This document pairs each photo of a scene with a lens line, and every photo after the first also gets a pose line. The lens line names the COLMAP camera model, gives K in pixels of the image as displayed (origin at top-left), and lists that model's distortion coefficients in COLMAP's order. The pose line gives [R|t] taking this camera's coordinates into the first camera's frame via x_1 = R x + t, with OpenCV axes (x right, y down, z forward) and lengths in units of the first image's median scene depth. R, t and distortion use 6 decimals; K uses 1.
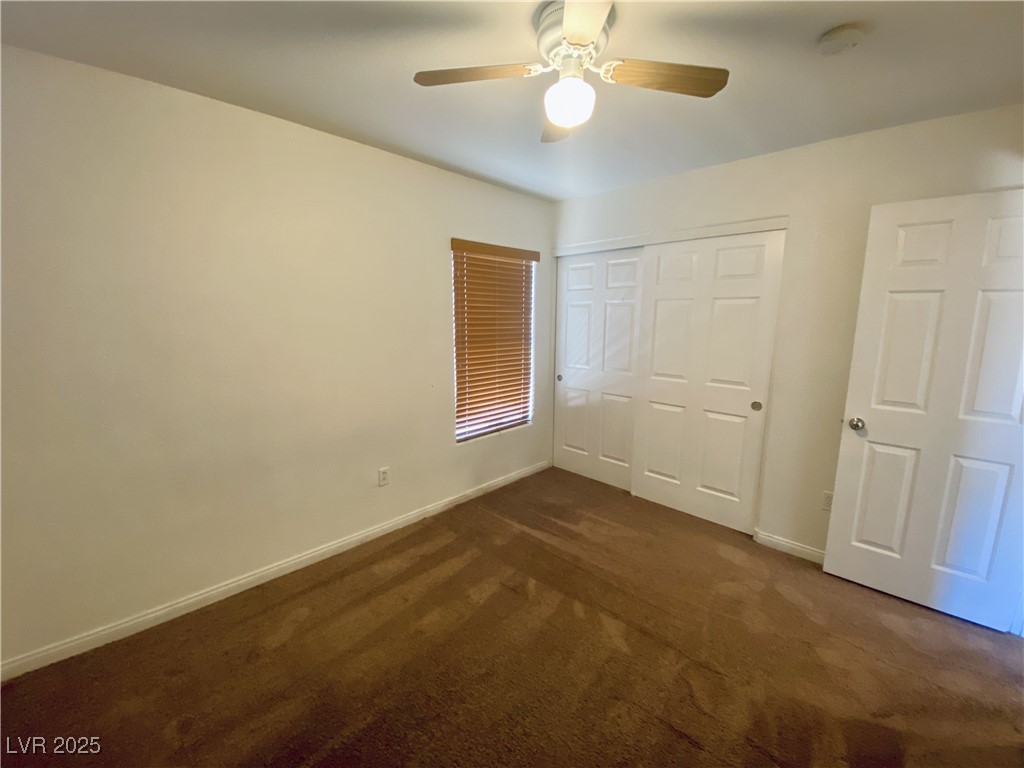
lens RADIAL K [[416.2, 0, 510.7], [0, 416.2, 383.2], [0, 0, 1]] dist [0.026779, -0.019161]
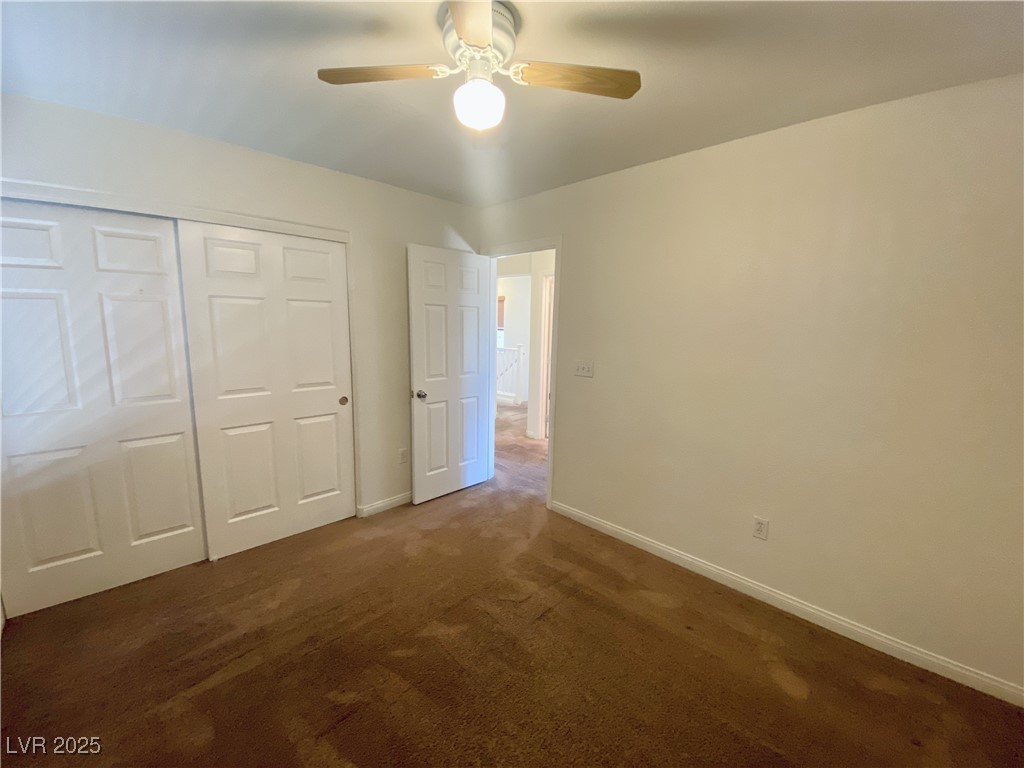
lens RADIAL K [[416.2, 0, 510.7], [0, 416.2, 383.2], [0, 0, 1]] dist [0.026779, -0.019161]
pose [[0.014272, -0.152725, 0.988166, -0.490218], [0.145990, 0.977994, 0.149045, -0.090755], [-0.989183, 0.142135, 0.036254, 0.524801]]
